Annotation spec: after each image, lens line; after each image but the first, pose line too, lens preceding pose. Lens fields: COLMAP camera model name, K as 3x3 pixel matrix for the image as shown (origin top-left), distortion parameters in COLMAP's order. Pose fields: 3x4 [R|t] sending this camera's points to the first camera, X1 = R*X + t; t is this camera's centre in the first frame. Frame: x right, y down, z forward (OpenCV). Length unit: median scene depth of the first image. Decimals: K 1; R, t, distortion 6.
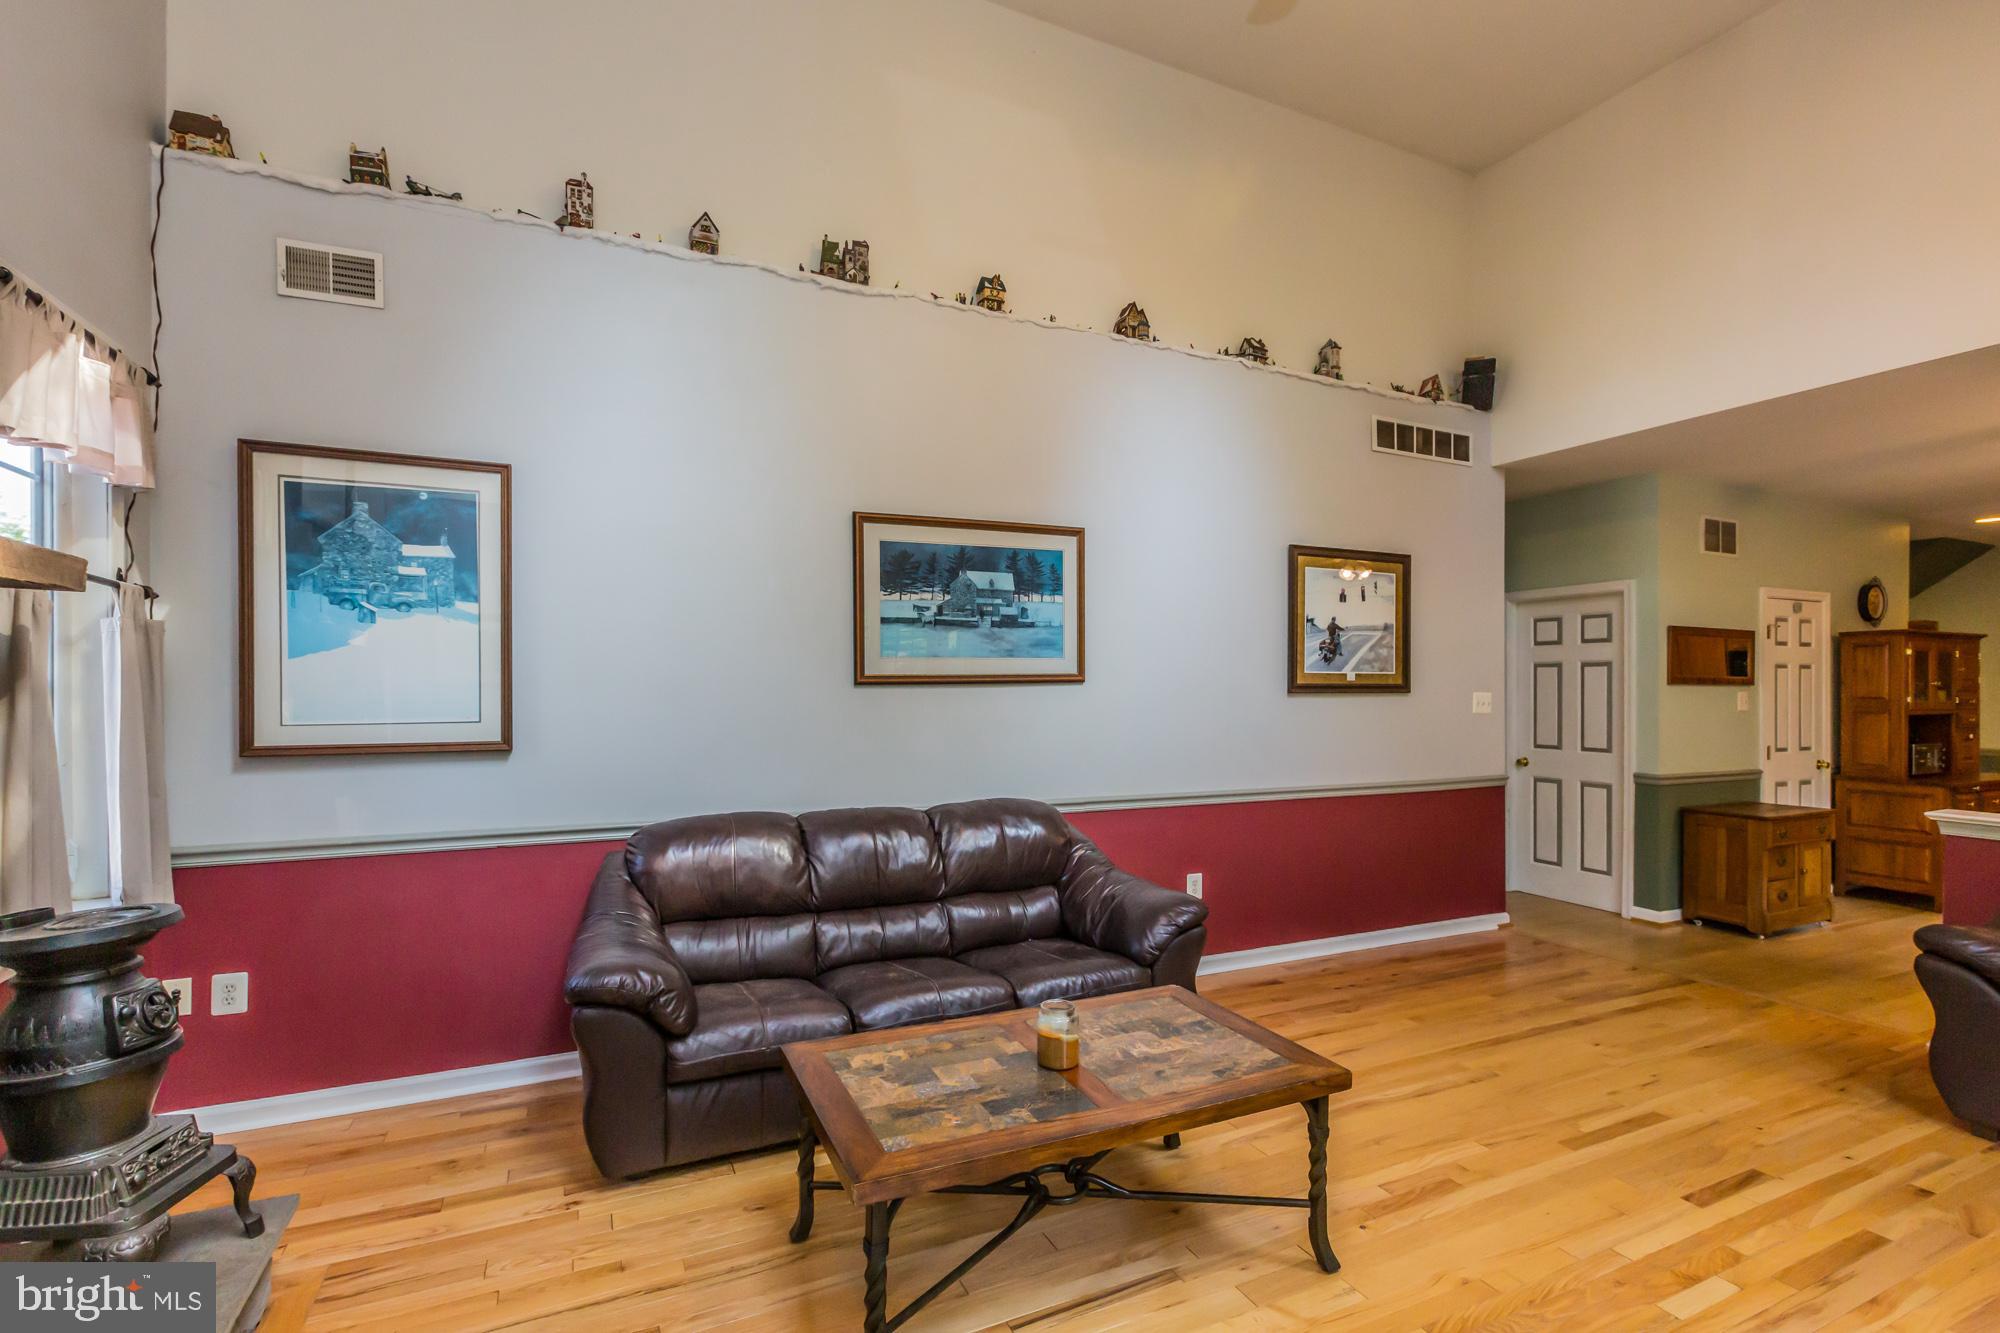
lens RADIAL K [[900.6, 0, 990.3], [0, 900.6, 692.2], [0, 0, 1]] dist [-0.000370, -0.000205]
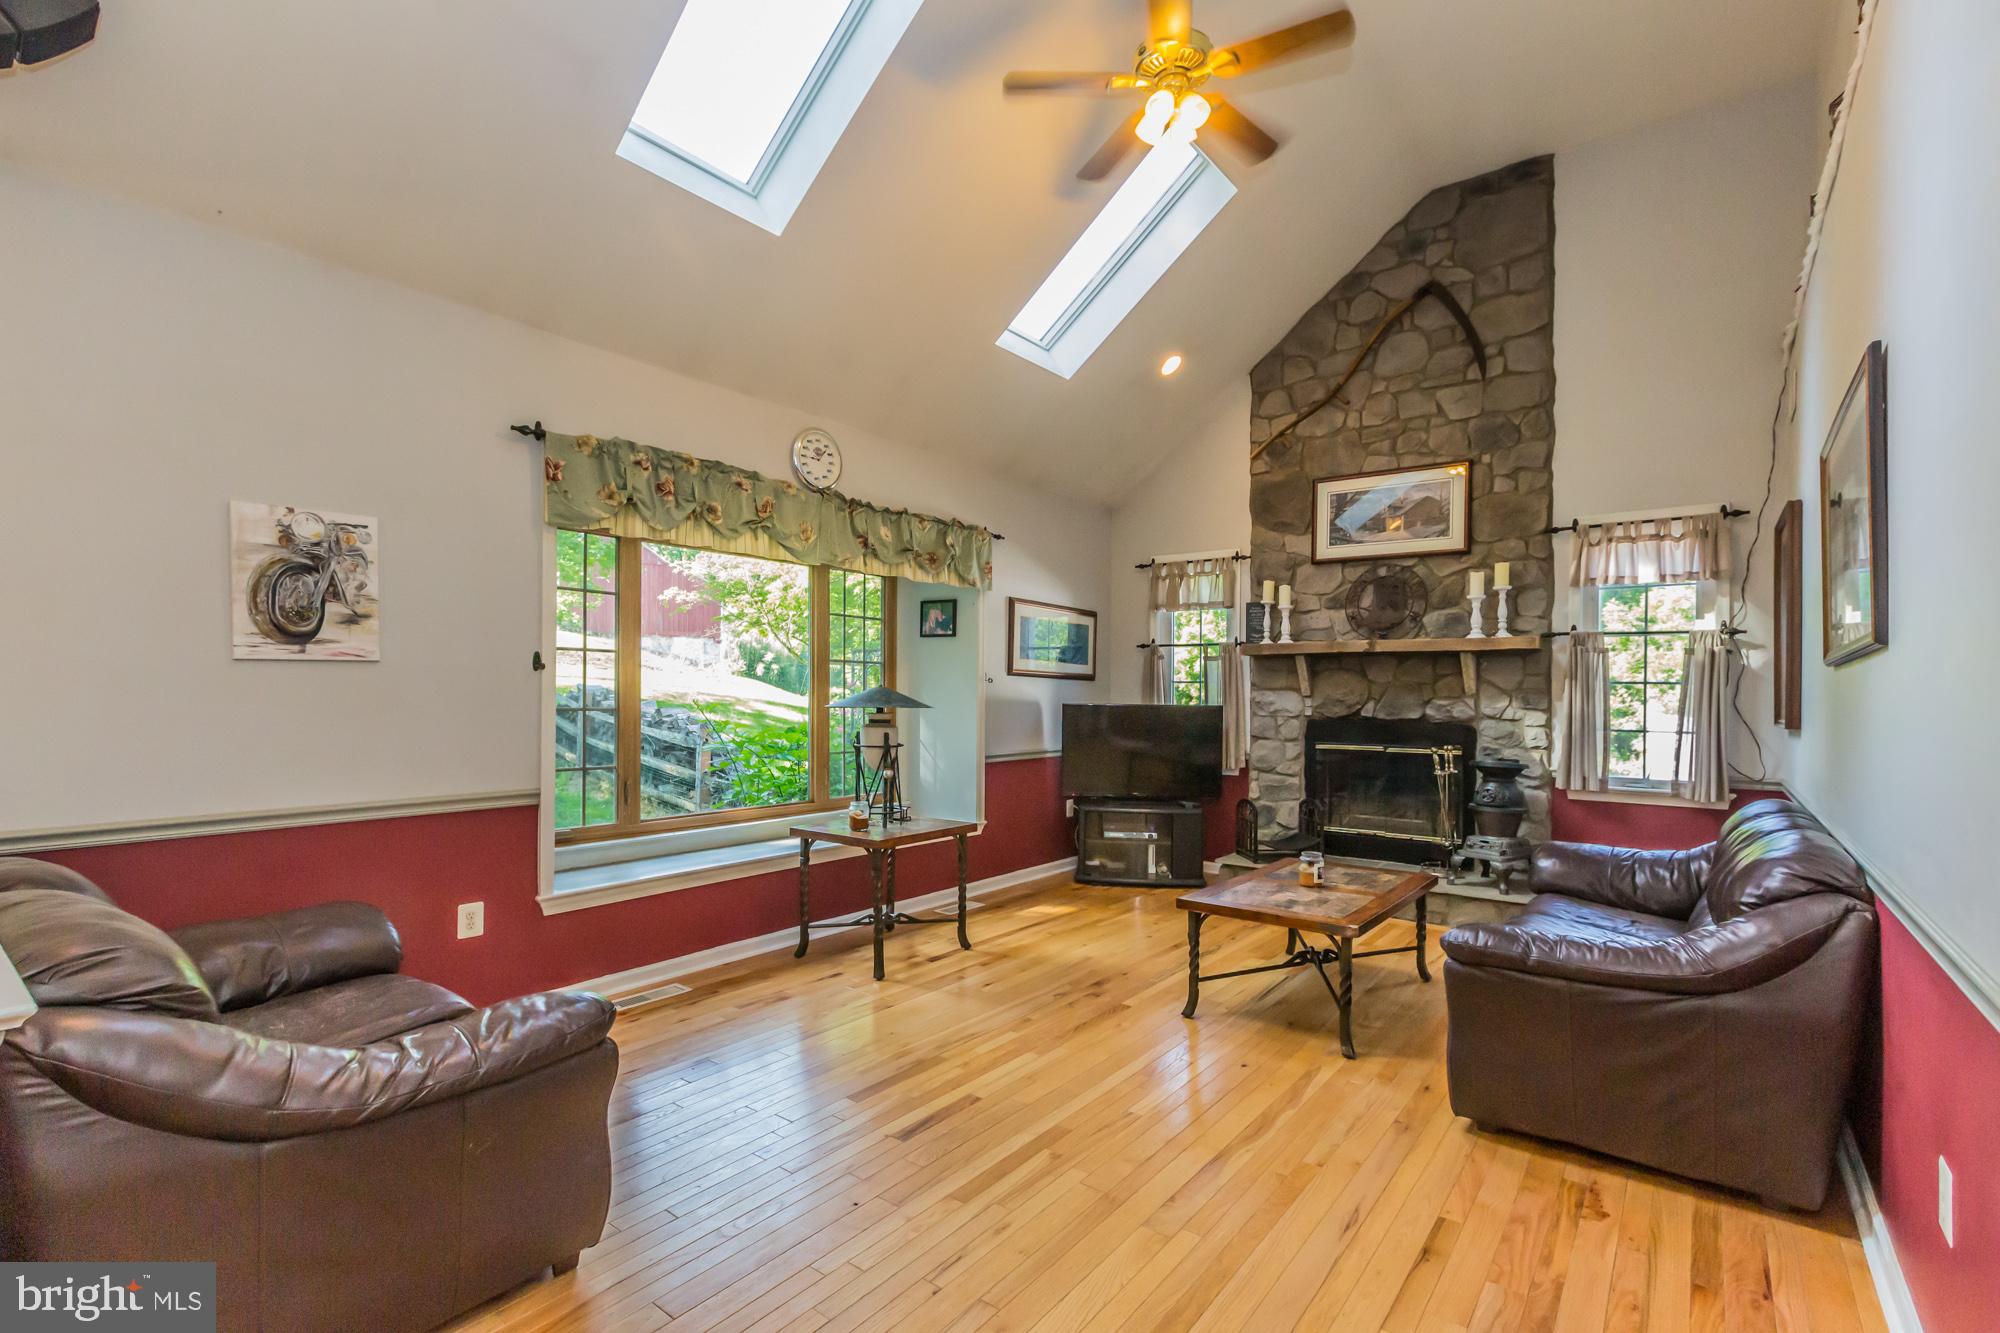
lens RADIAL K [[900.6, 0, 990.3], [0, 900.6, 692.2], [0, 0, 1]] dist [-0.000370, -0.000205]
pose [[-0.893194, -0.009650, -0.449568, 0.812567], [-0.008516, 0.999953, -0.004546, 0.021745], [0.449591, -0.000232, -0.893234, 1.293725]]
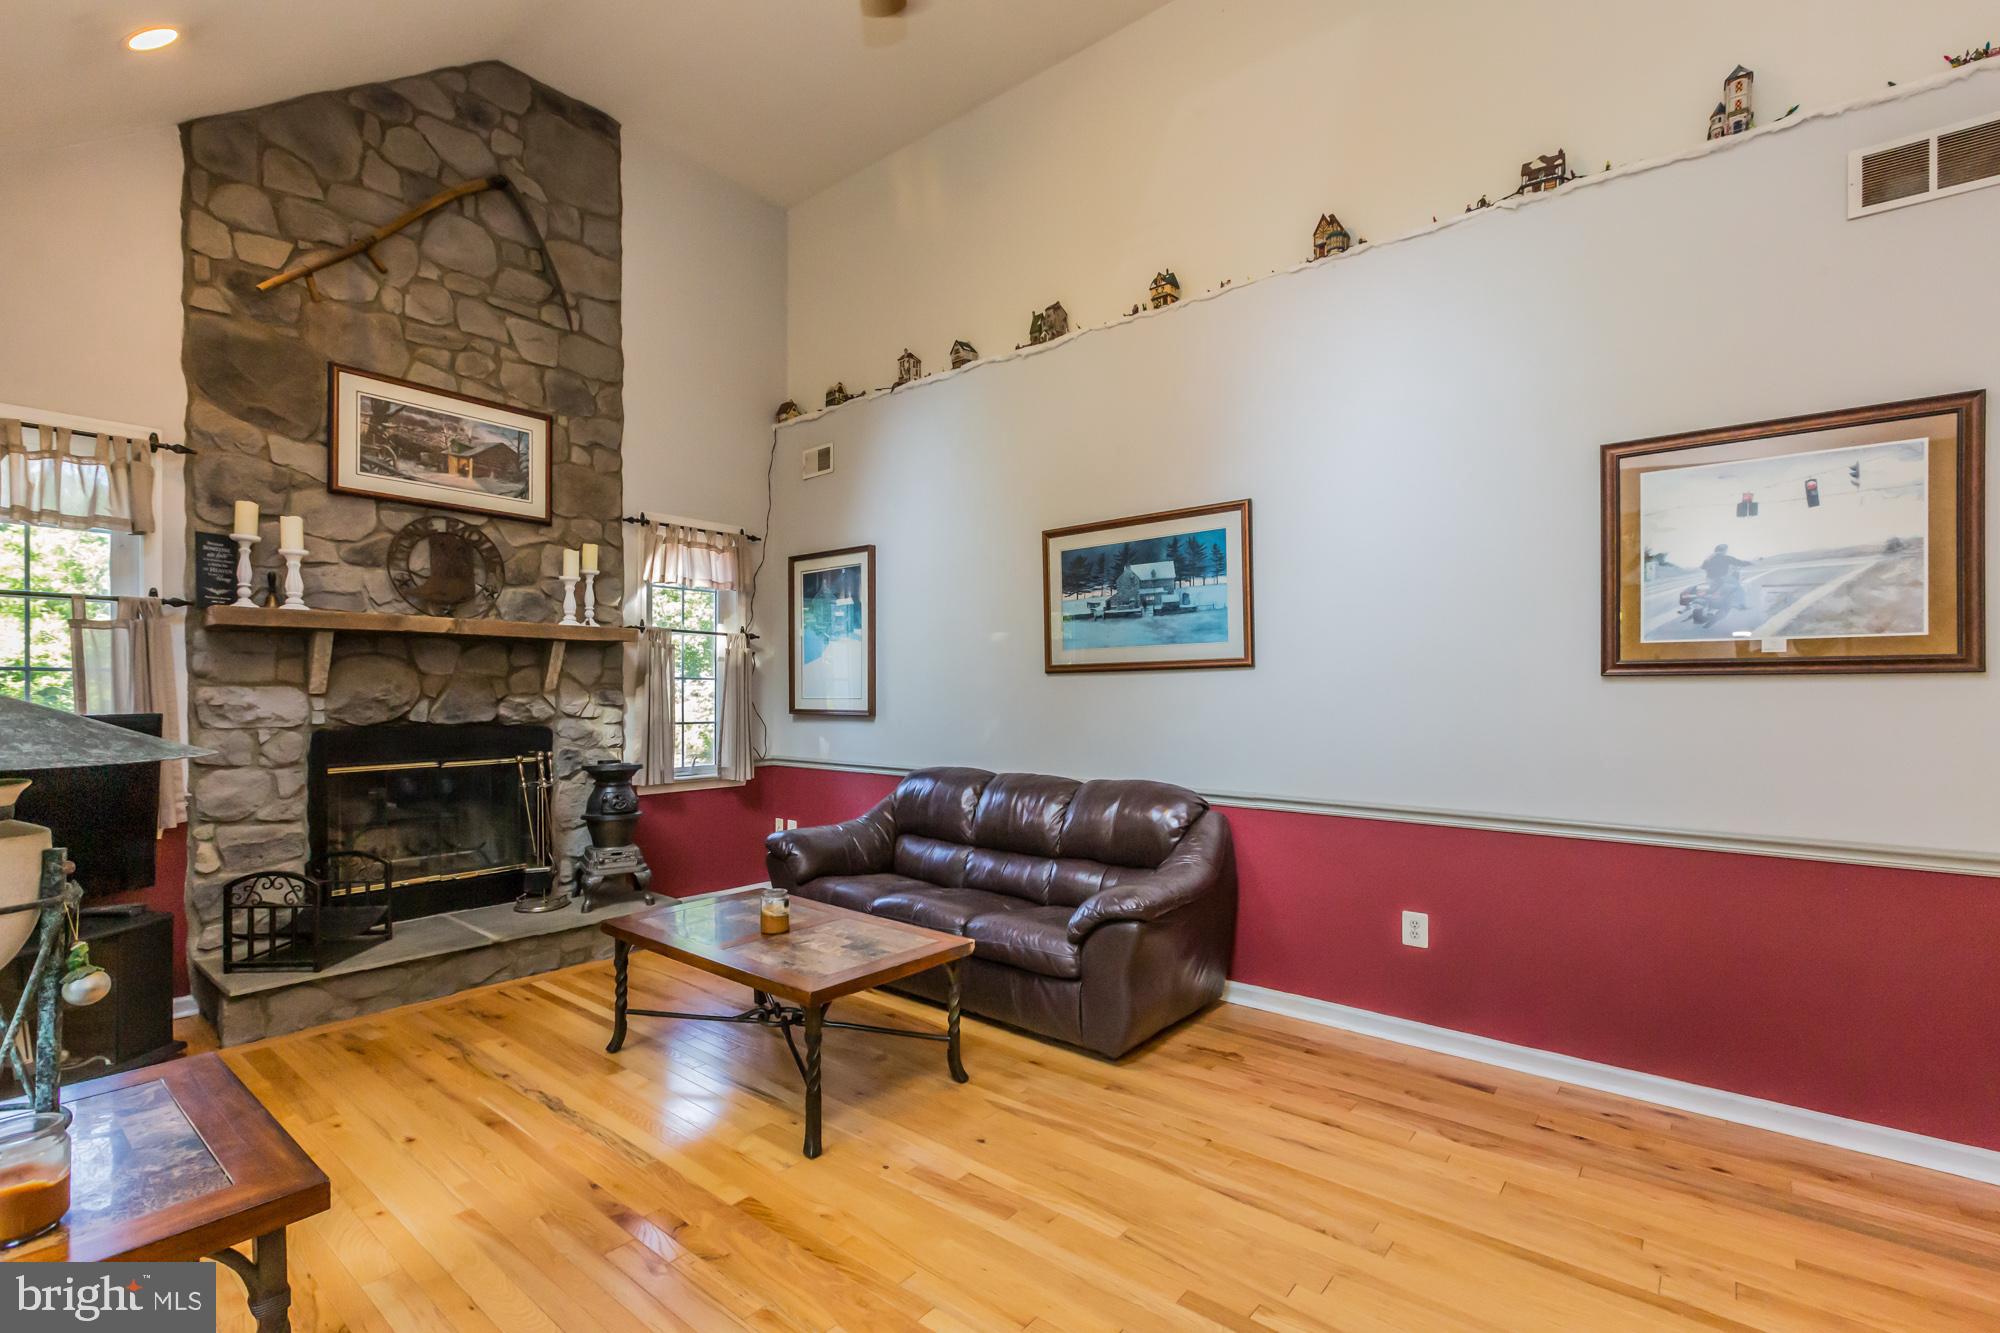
lens RADIAL K [[900.6, 0, 990.3], [0, 900.6, 692.2], [0, 0, 1]] dist [-0.000370, -0.000205]
pose [[0.431653, 0.002488, -0.902036, 0.855519], [0.001475, 0.999993, 0.003464, 0.011790], [0.902038, -0.002826, 0.431646, 0.383702]]
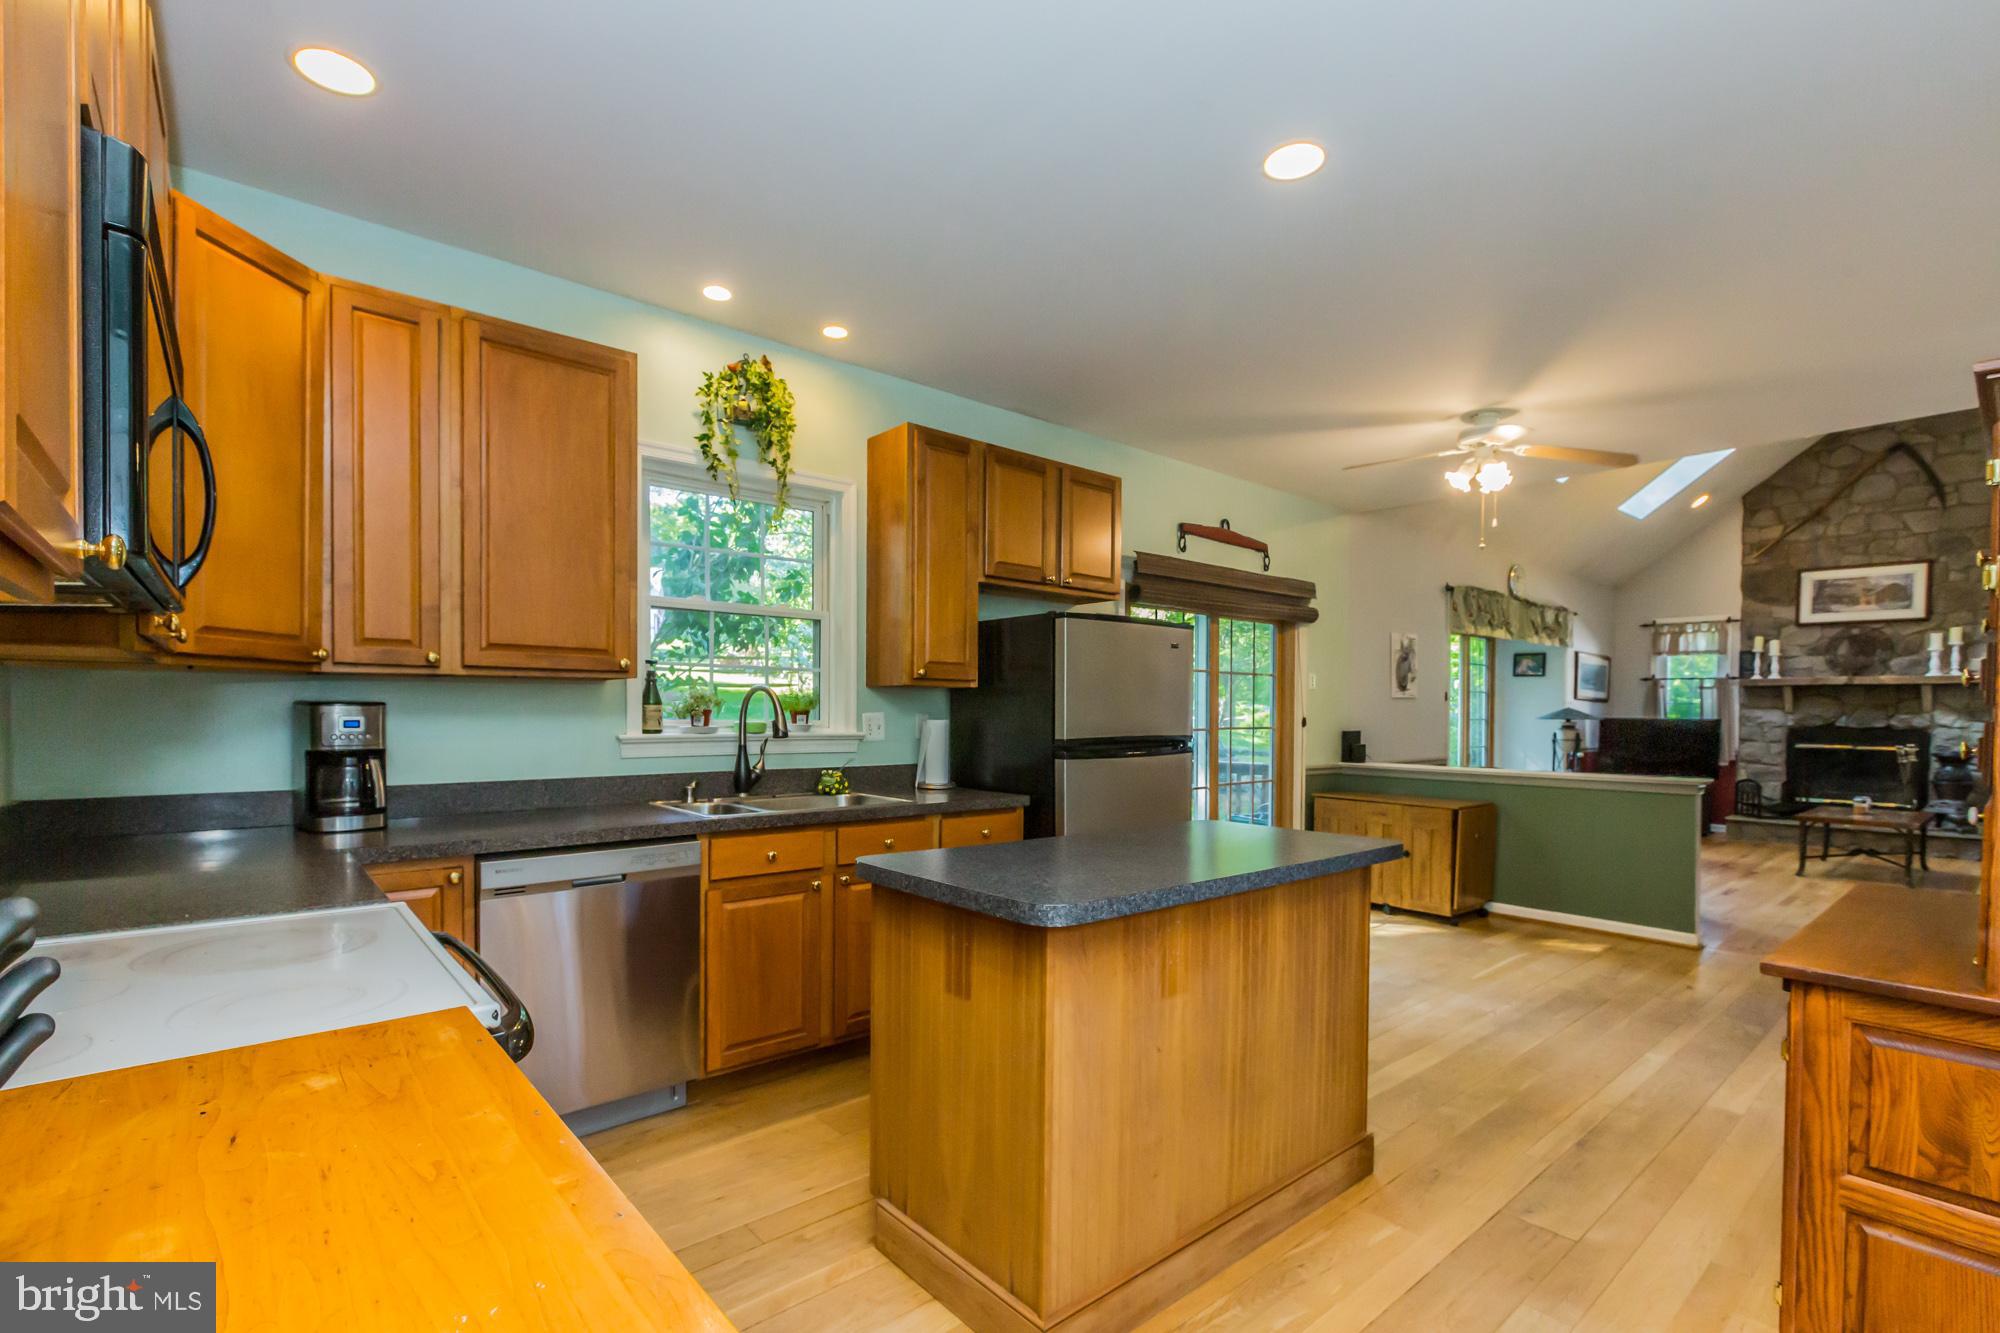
lens RADIAL K [[903.5, 0, 1001.4], [0, 903.5, 735.5], [0, 0, 1]] dist [-0.001092, -0.000559]
pose [[-0.964777, -0.000061, -0.263069, 2.262117], [-0.006394, 0.999710, 0.023218, 0.034852], [0.262991, 0.024082, -0.964498, 1.900495]]
